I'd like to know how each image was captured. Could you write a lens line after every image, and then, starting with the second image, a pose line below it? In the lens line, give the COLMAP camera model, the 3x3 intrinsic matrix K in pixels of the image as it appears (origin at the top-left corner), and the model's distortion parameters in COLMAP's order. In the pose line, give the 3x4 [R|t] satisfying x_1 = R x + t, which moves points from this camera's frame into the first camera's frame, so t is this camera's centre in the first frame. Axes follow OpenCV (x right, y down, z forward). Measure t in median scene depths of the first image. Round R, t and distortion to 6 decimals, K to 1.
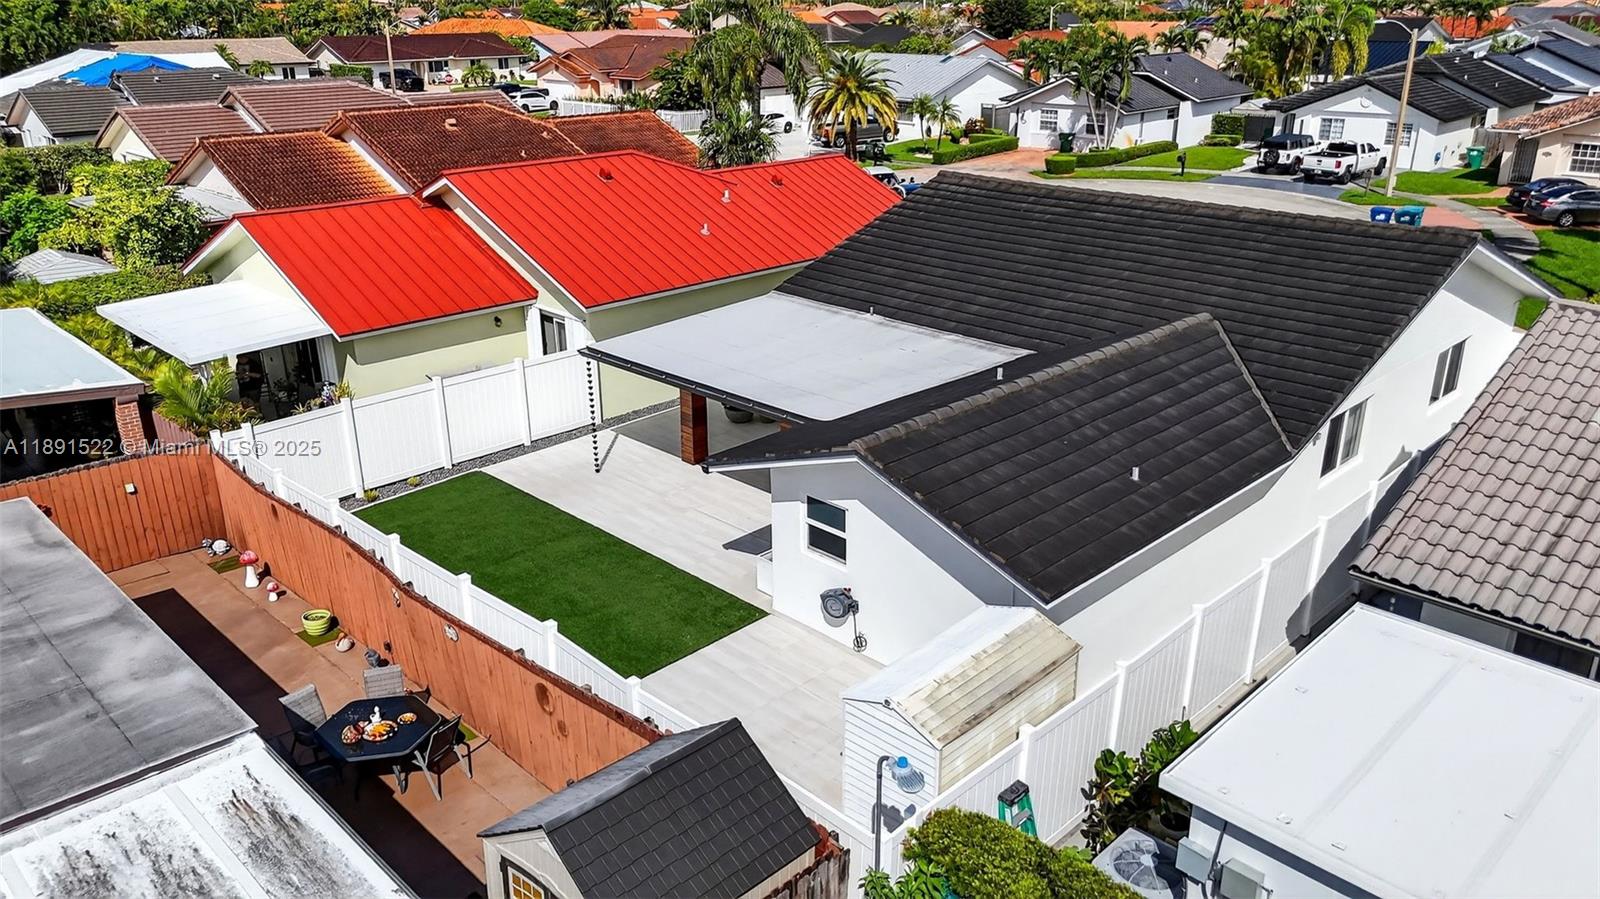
lens RADIAL K [[1195.8, 0, 811.4], [0, 1195.8, 431.7], [0, 0, 1]] dist [0.044094, -0.004335]
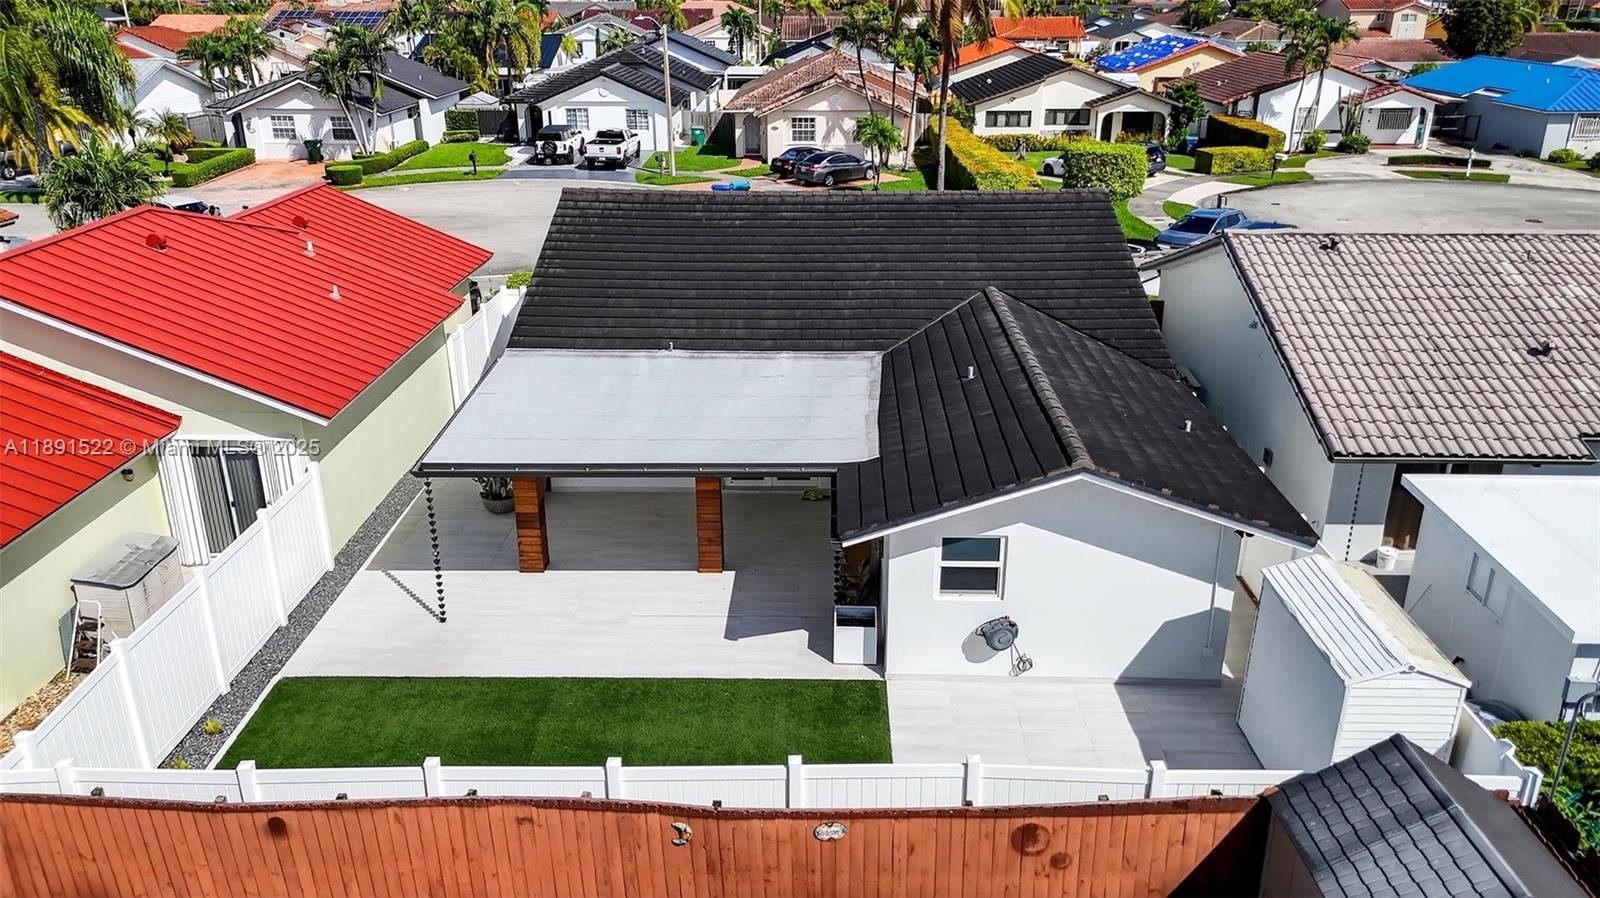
lens RADIAL K [[1173.3, 0, 800.0], [0, 1173.3, 449.0], [0, 0, 1]] dist [0.099974, -0.131960]
pose [[0.726033, -0.252094, 0.639785, -0.208263], [0.237531, 0.965051, 0.110705, -0.045087], [-0.645333, 0.071593, 0.760539, 0.116172]]
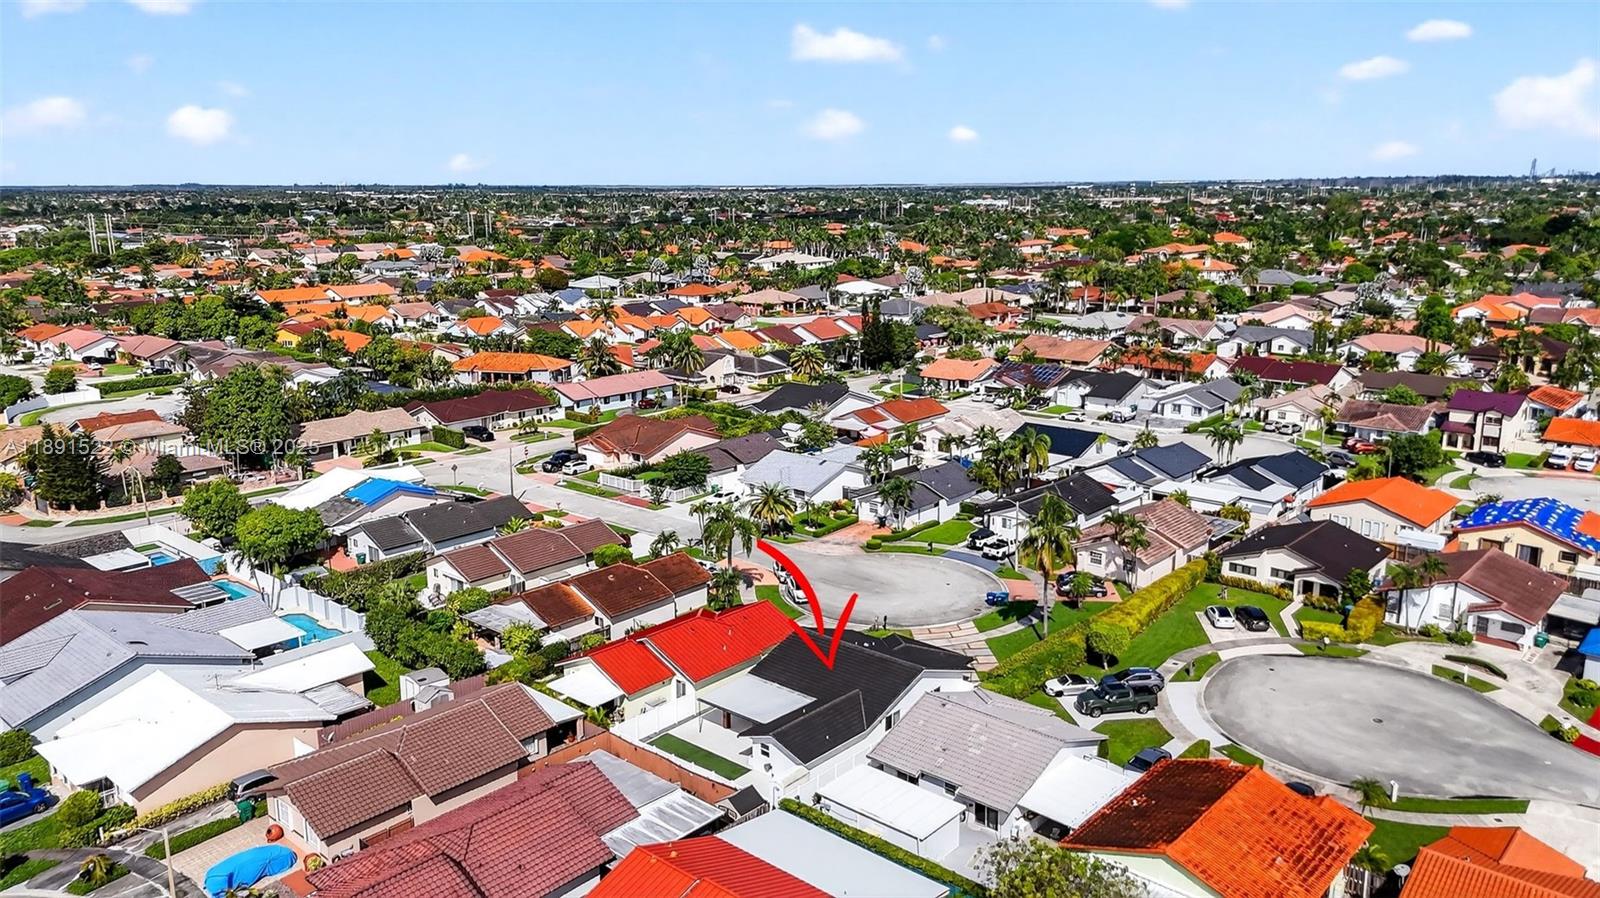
lens RADIAL K [[1173.3, 0, 800.0], [0, 1173.3, 449.0], [0, 0, 1]] dist [0.099974, -0.131960]
pose [[0.998482, -0.016219, 0.052630, -0.023365], [0.022962, 0.991226, -0.130167, -0.150865], [-0.050057, 0.131178, 0.990094, -1.166384]]
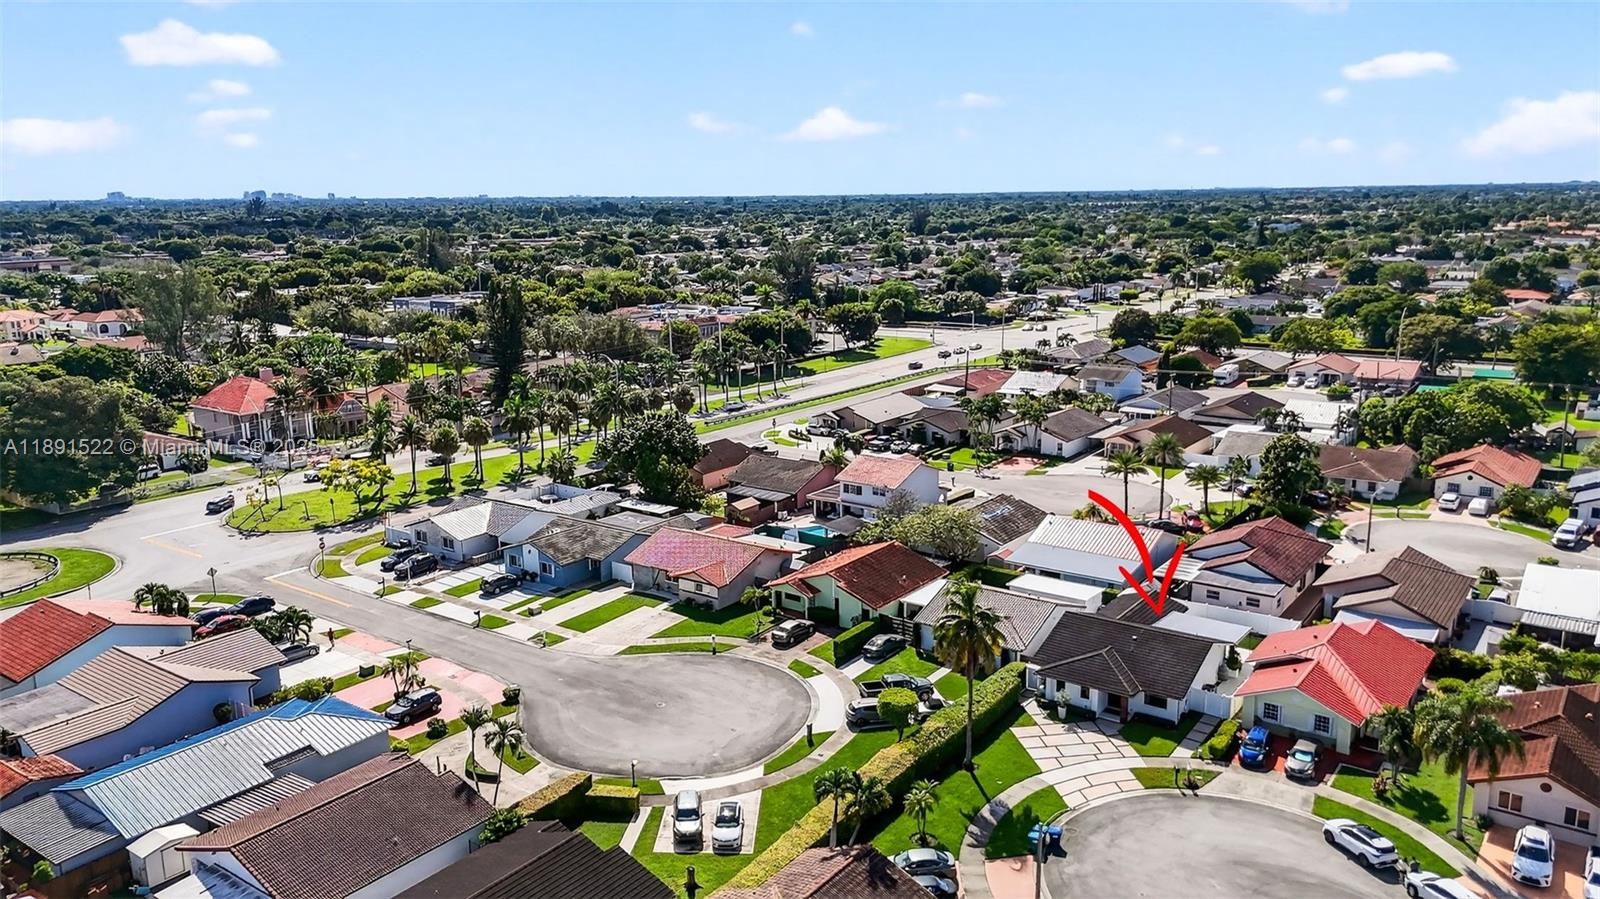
lens RADIAL K [[1173.3, 0, 800.0], [0, 1173.3, 449.5], [0, 0, 1]] dist [0.099974, -0.131960]
pose [[-0.987727, 0.046408, -0.149135, 0.873723], [-0.040921, 0.844594, 0.533841, -1.231476], [0.150733, 0.533392, -0.832329, 1.713089]]
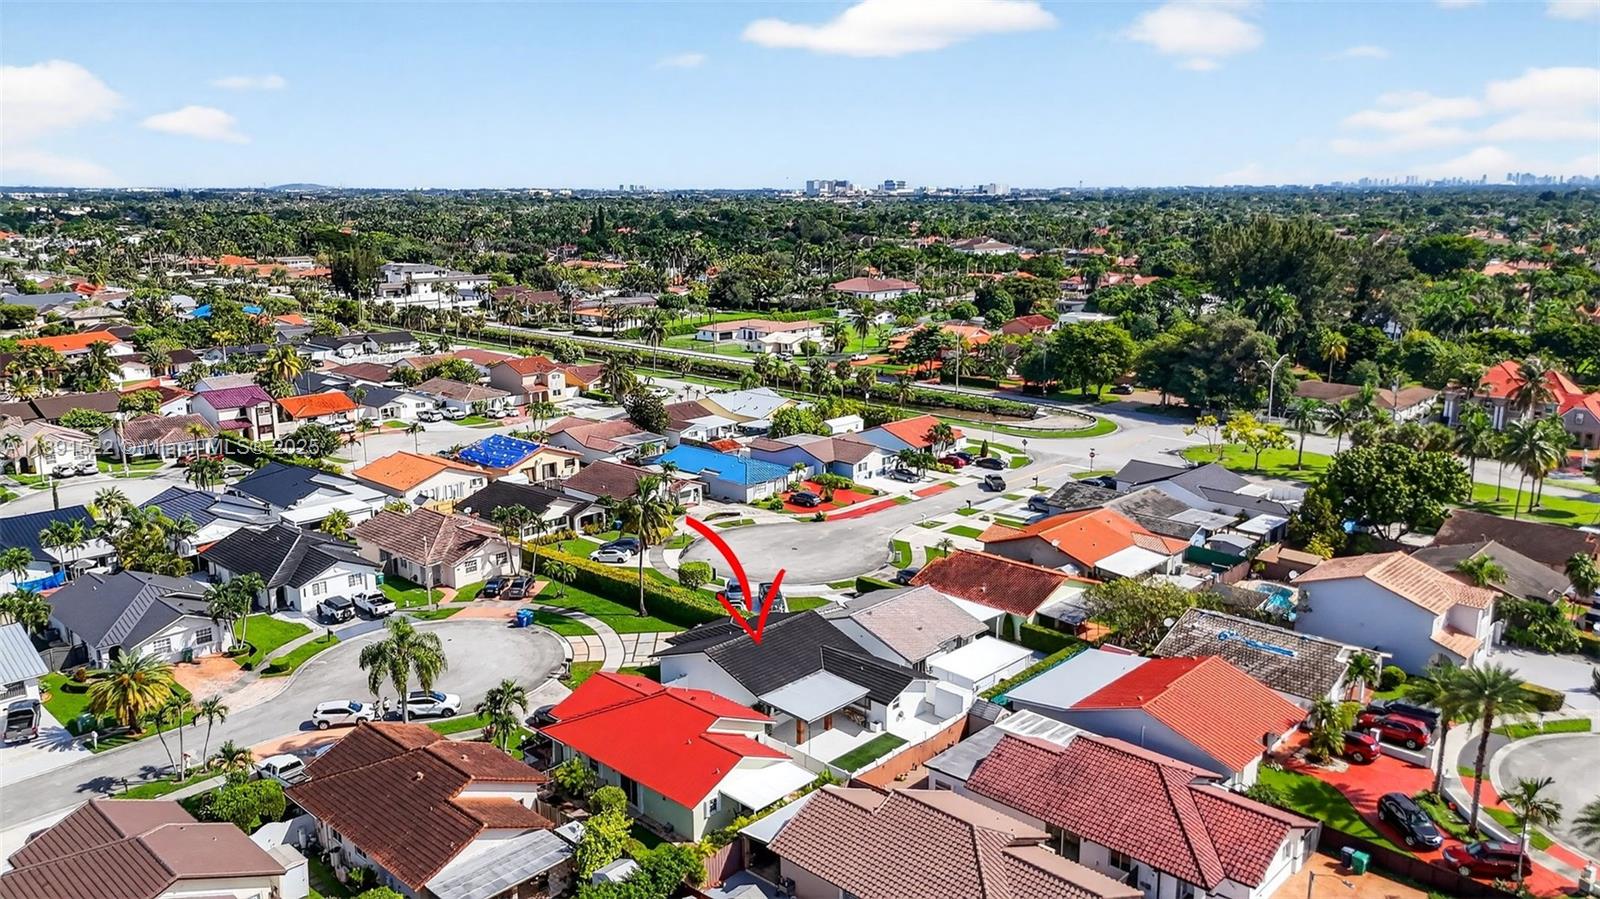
lens RADIAL K [[1173.3, 0, 800.0], [0, 1173.3, 449.5], [0, 0, 1]] dist [0.099974, -0.131960]
pose [[-0.029916, -0.213475, 0.976490, -1.479149], [0.346855, 0.914006, 0.210442, -0.670483], [-0.937442, 0.344996, 0.046701, 0.243611]]
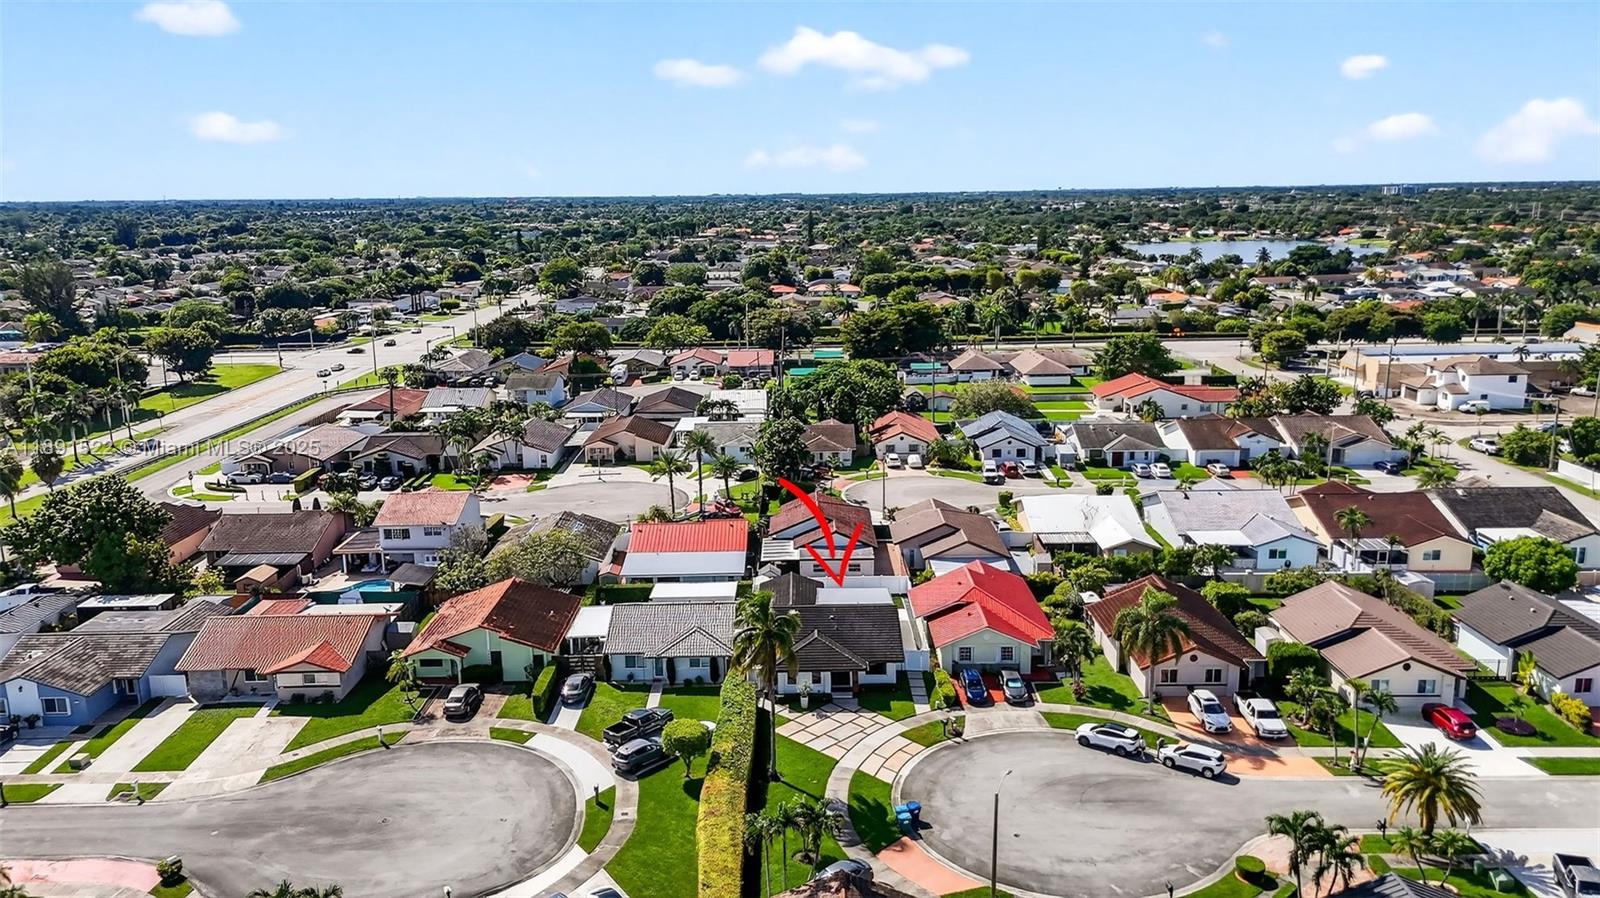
lens RADIAL K [[1173.3, 0, 800.0], [0, 1173.3, 449.0], [0, 0, 1]] dist [0.099974, -0.131960]
pose [[-0.701641, 0.161603, -0.693963, 1.405748], [-0.233808, 0.867796, 0.438478, -1.111545], [0.673078, 0.469908, -0.571097, 1.379735]]
